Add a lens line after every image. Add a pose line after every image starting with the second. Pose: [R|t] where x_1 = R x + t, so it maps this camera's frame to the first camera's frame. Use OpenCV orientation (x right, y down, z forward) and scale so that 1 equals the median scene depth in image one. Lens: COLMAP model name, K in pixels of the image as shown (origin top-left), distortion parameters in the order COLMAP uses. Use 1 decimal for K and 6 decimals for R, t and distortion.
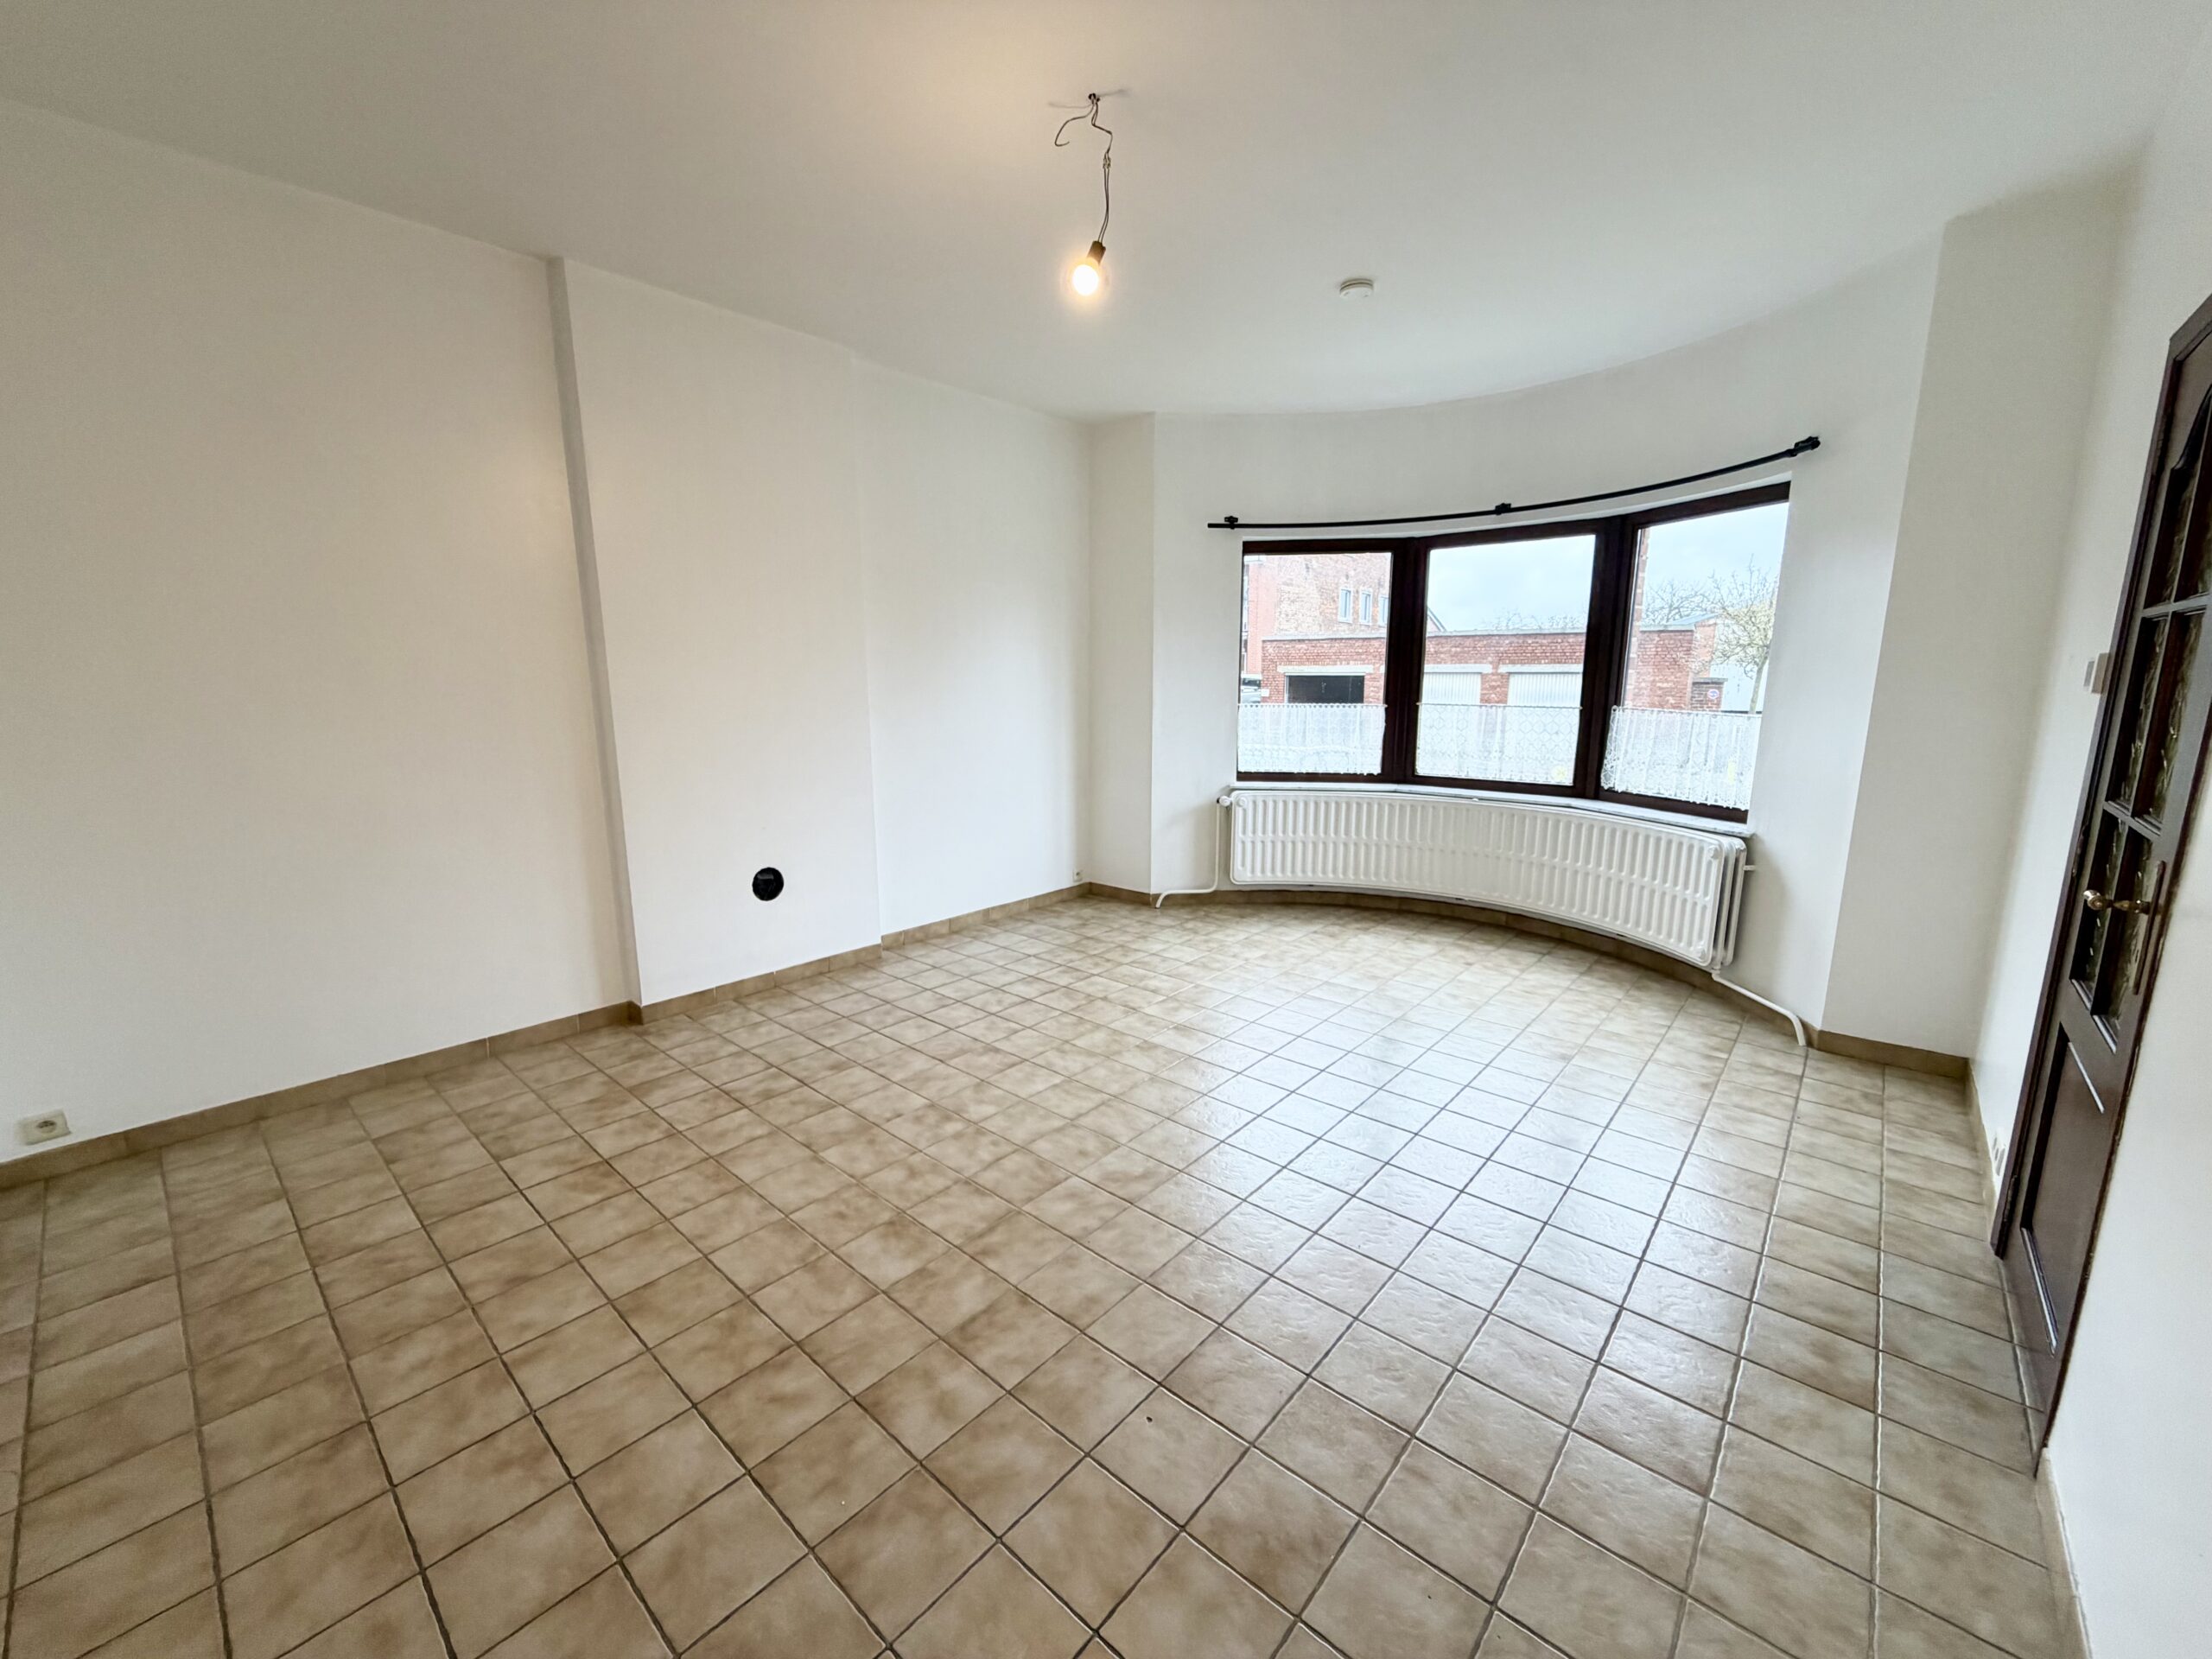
lens RADIAL K [[882.1, 0, 1099.9], [0, 882.1, 834.7], [0, 0, 1]] dist [-0.000847, -0.000015]
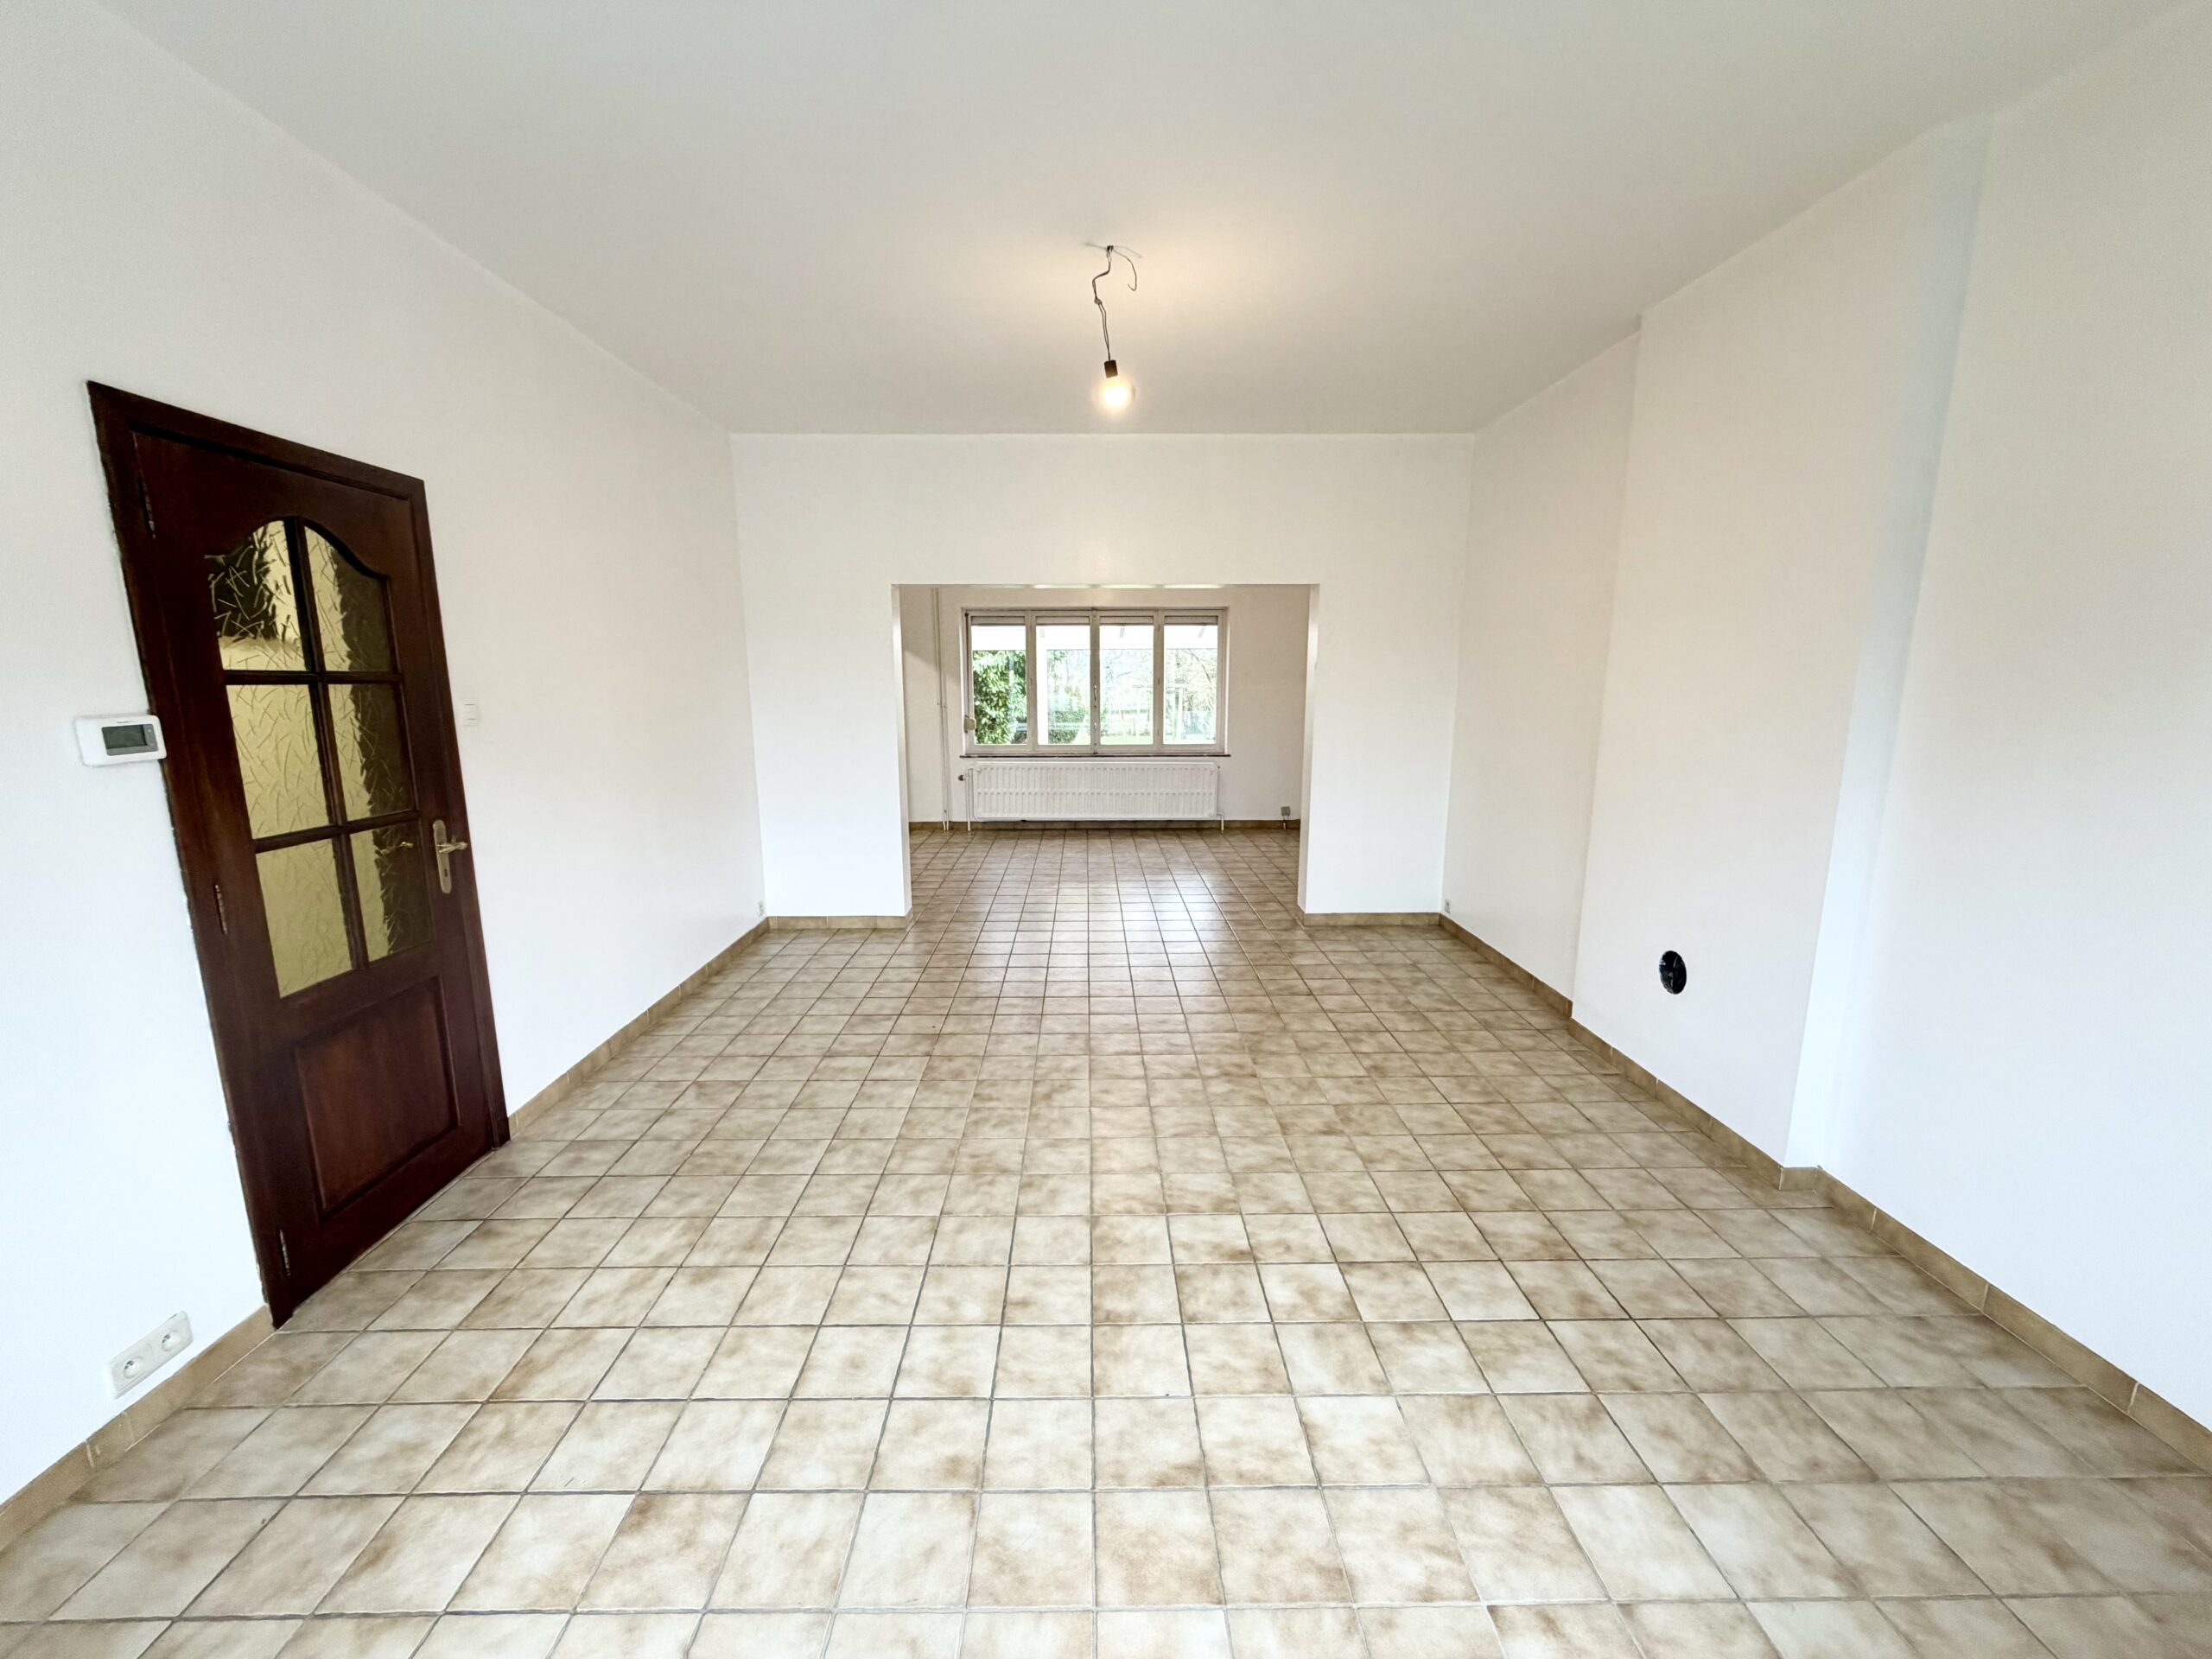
lens RADIAL K [[882.1, 0, 1100.2], [0, 882.1, 833.1], [0, 0, 1]] dist [-0.000847, -0.000015]
pose [[-0.738399, 0.122782, -0.663093, 0.552771], [-0.118001, 0.944590, 0.306308, -0.262483], [0.663960, 0.304423, -0.682996, 1.246045]]
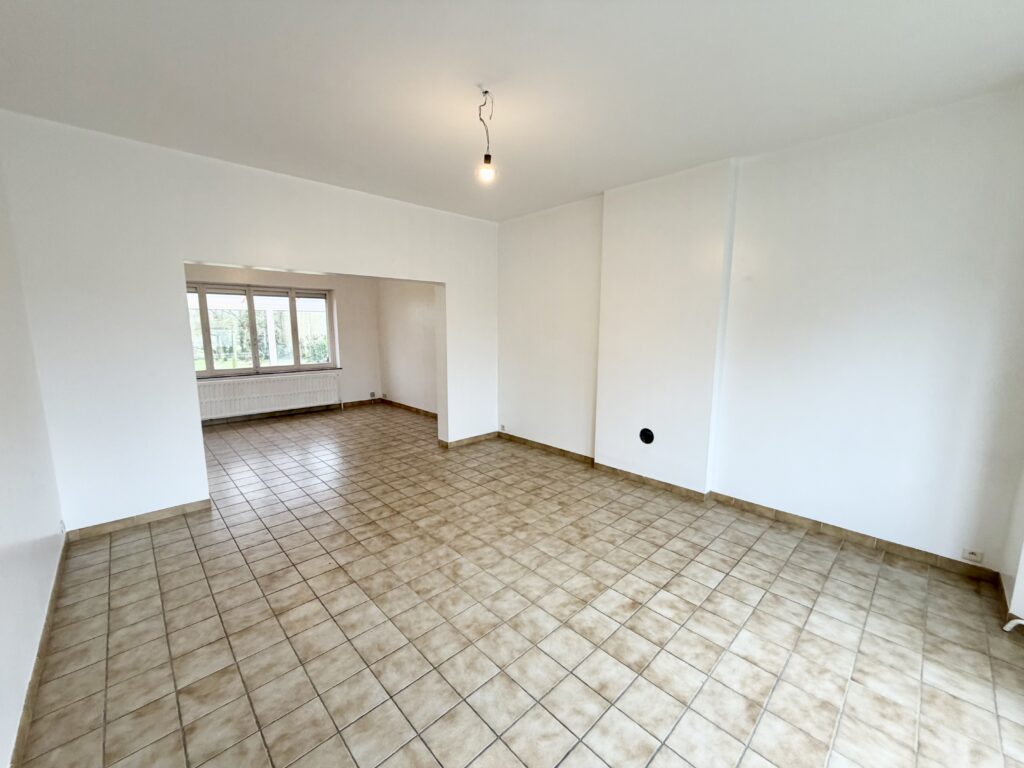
lens RADIAL K [[408.4, 0, 509.2], [0, 408.4, 385.6], [0, 0, 1]] dist [-0.000847, -0.000015]
pose [[-0.084727, 0.147709, -0.985395, 0.667133], [-0.182463, 0.969928, 0.161080, -0.176231], [0.979555, 0.193446, -0.055228, 0.751381]]
